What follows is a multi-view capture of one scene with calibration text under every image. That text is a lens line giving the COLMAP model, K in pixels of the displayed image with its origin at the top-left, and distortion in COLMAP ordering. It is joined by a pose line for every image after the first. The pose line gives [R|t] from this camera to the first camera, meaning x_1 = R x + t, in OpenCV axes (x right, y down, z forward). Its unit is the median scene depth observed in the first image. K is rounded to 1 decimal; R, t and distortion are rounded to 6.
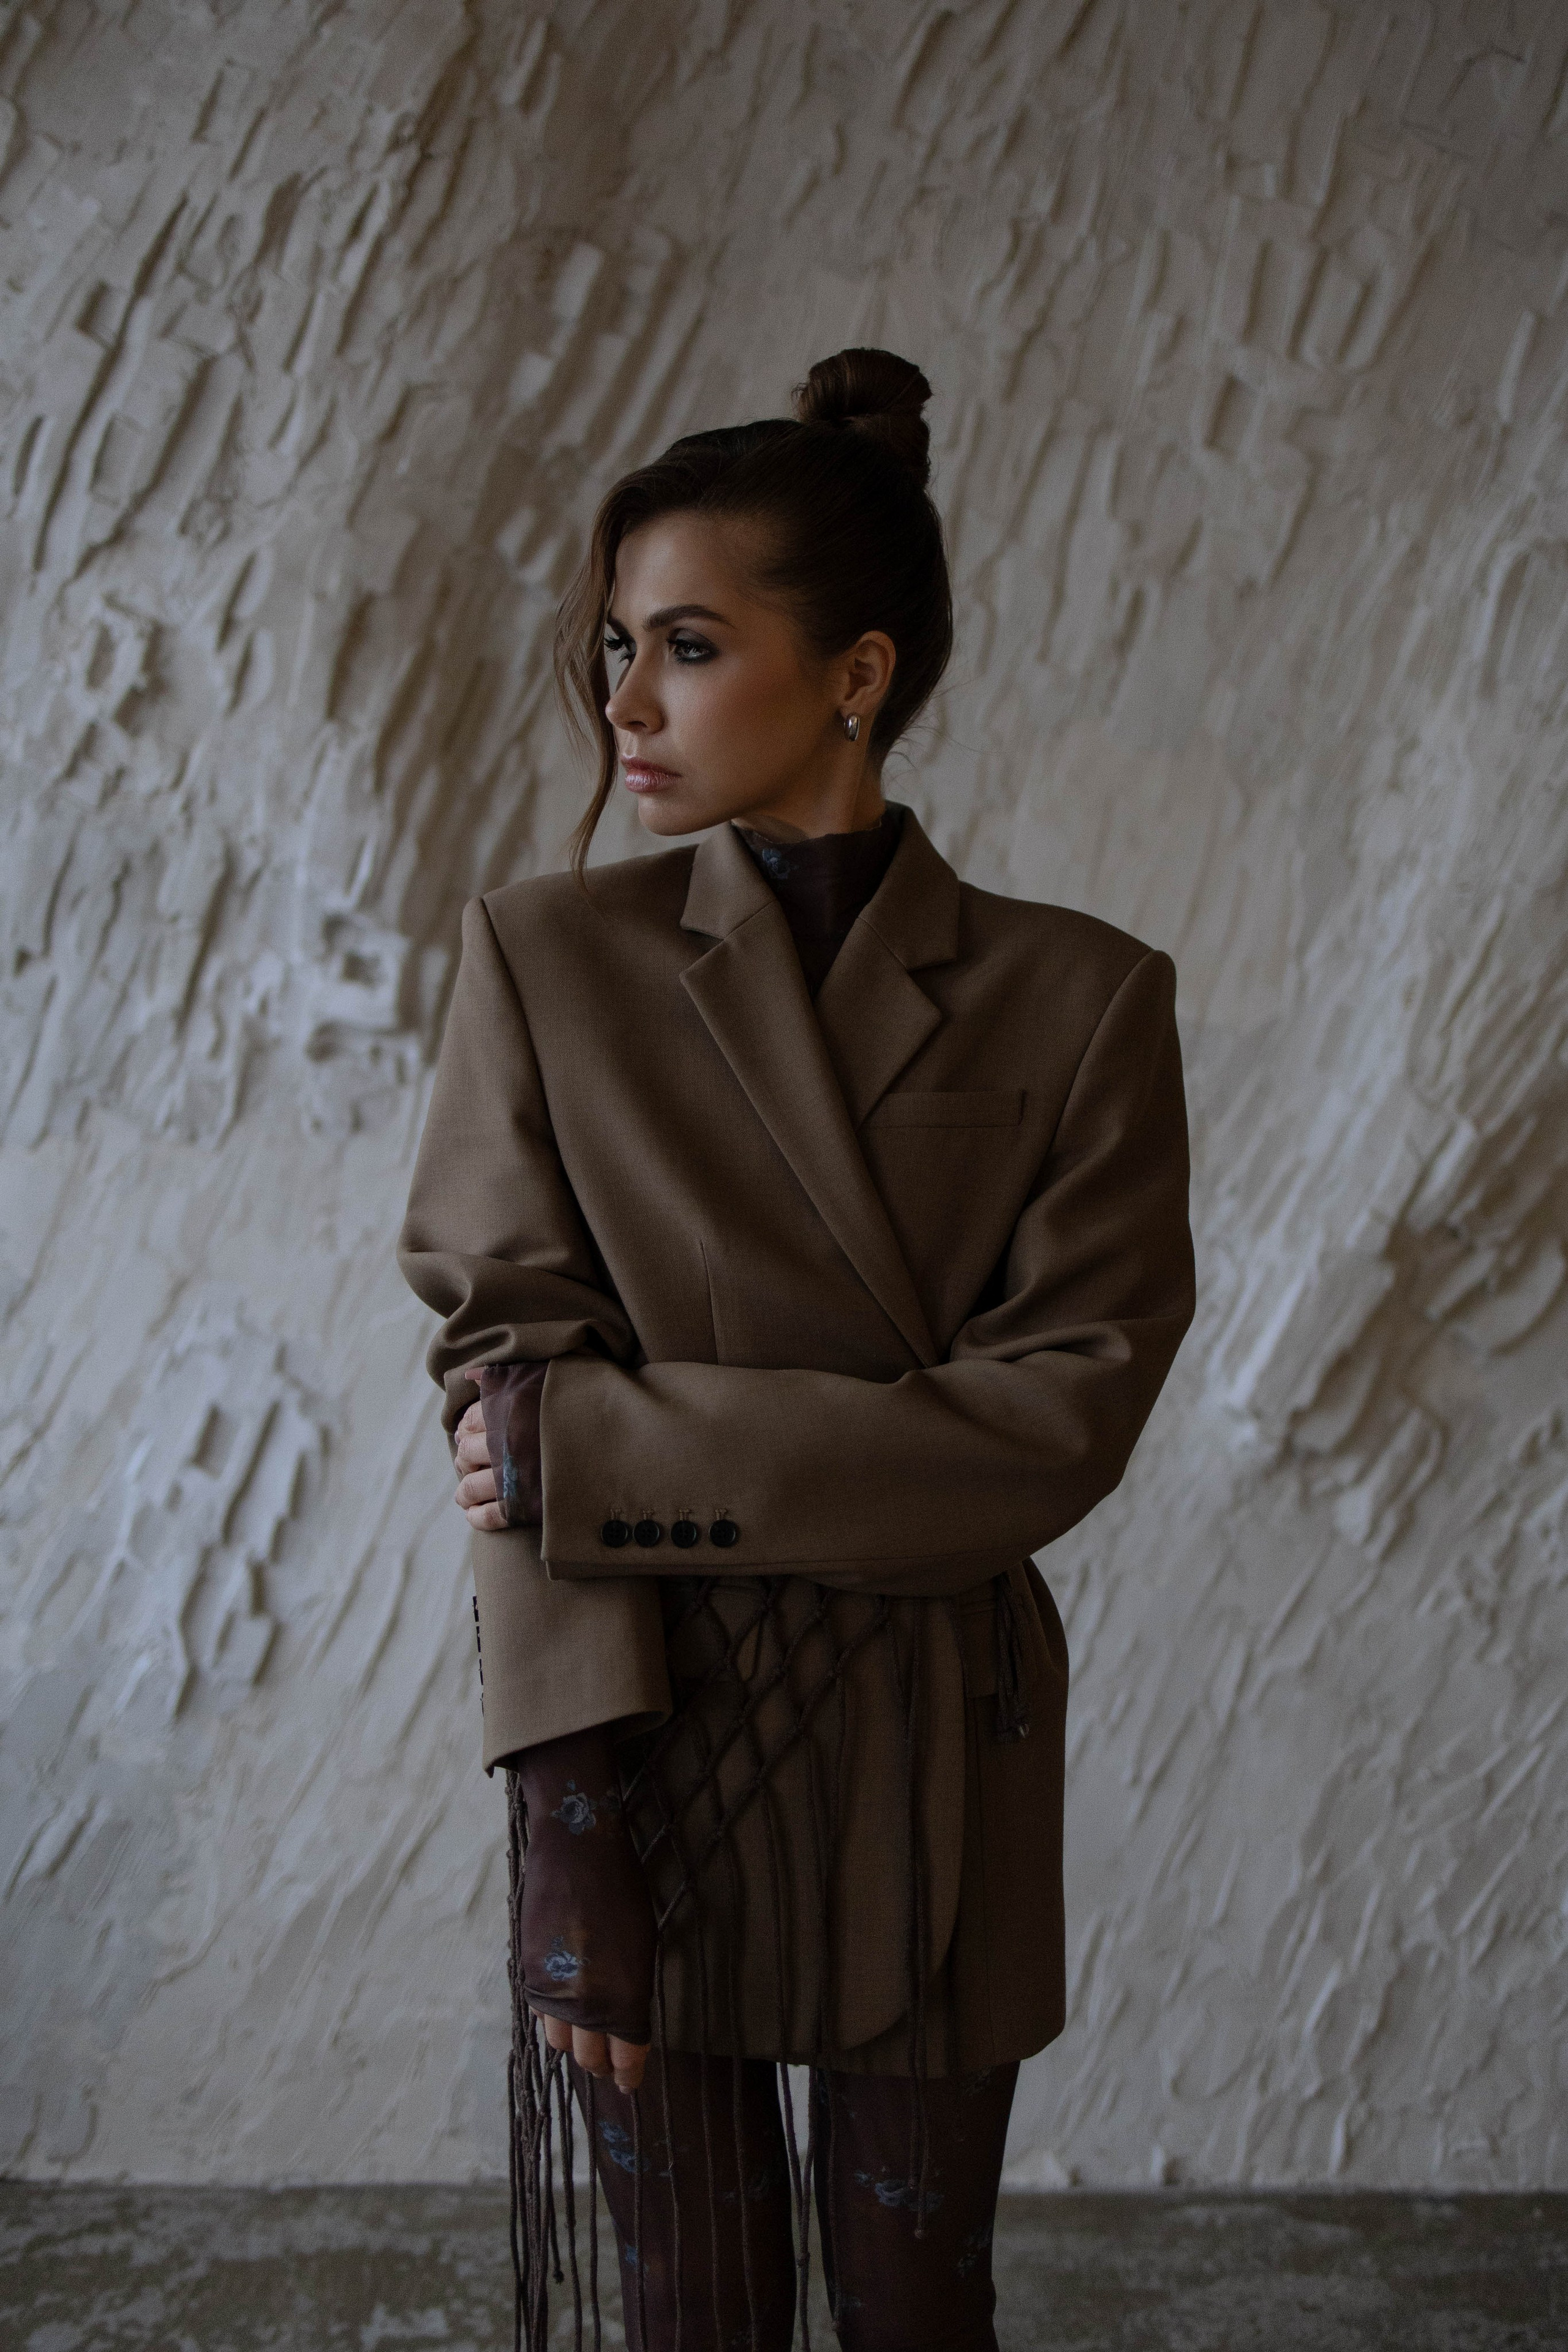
lens RADIAL K [[2419.3, 0, 796.2], [0, 2419.3, 1148.0], [0, 0, 1]] dist [0.016581, 0.000000]
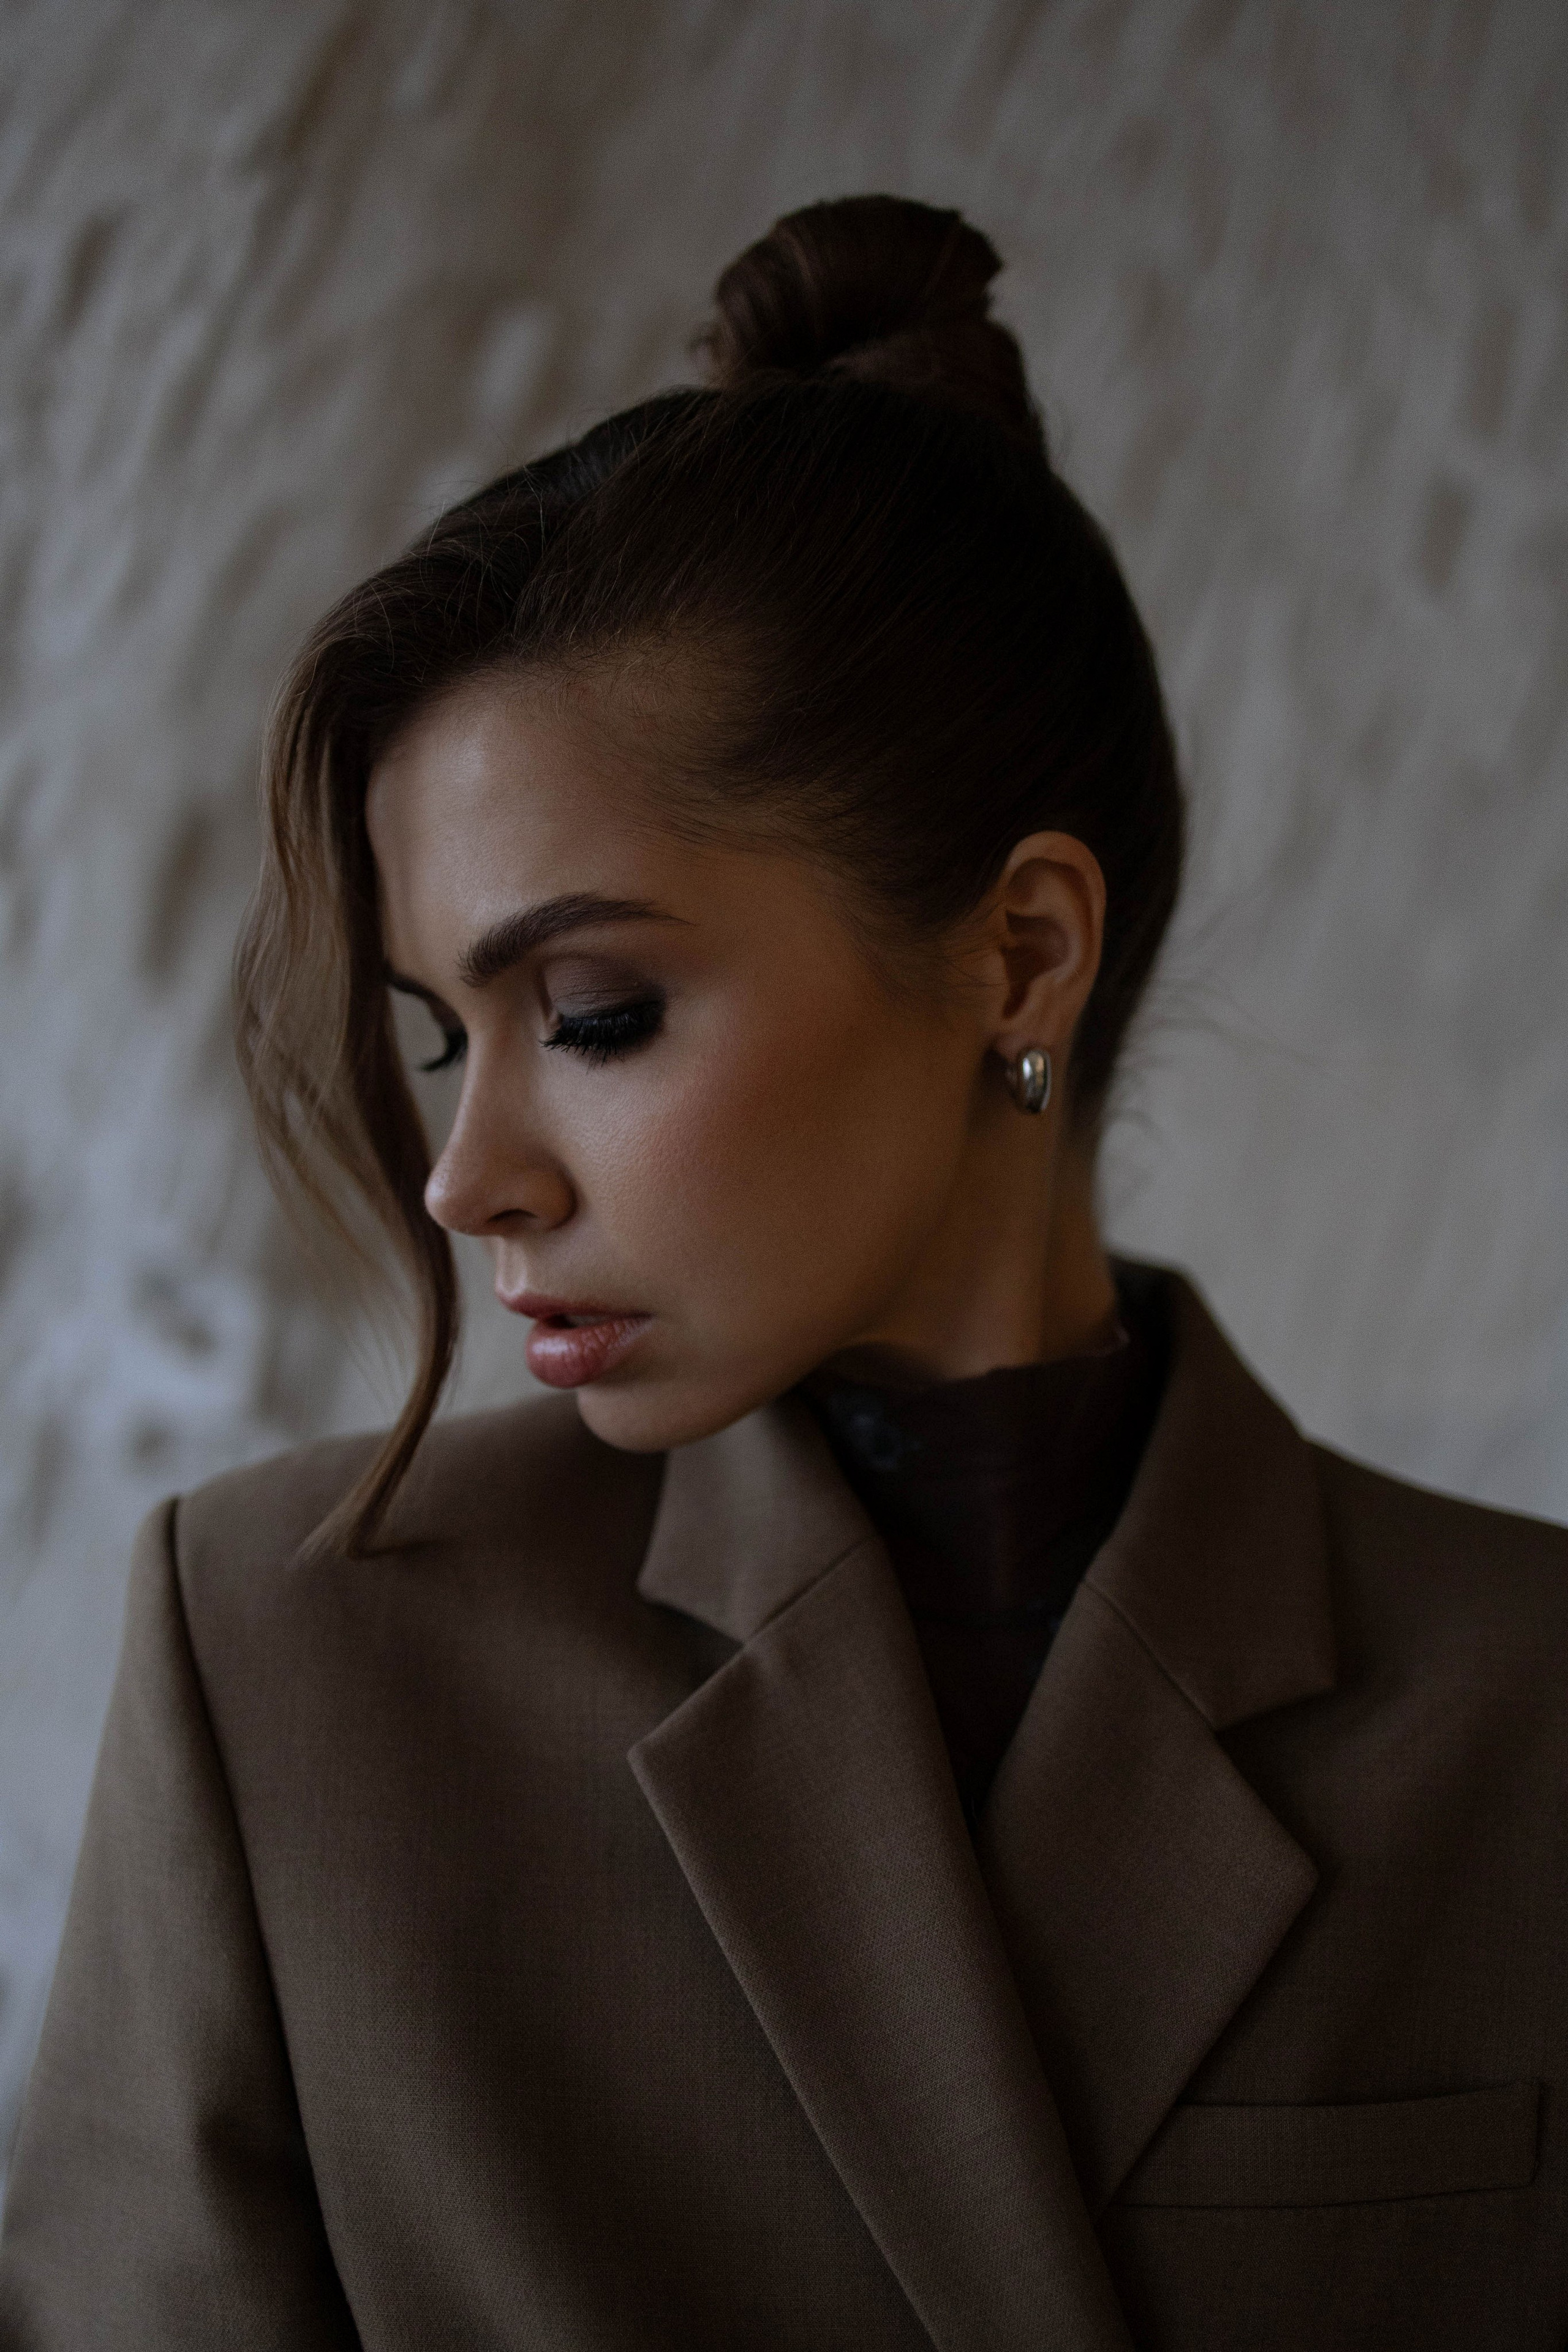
lens RADIAL K [[2349.5, 0, 761.1], [0, 2349.5, 1165.2], [0, 0, 1]] dist [0.017860, 0.000000]
pose [[0.999900, -0.007491, -0.011975, -0.012540], [0.006602, 0.997340, -0.072590, -0.078586], [0.012487, 0.072503, 0.997290, 0.351131]]
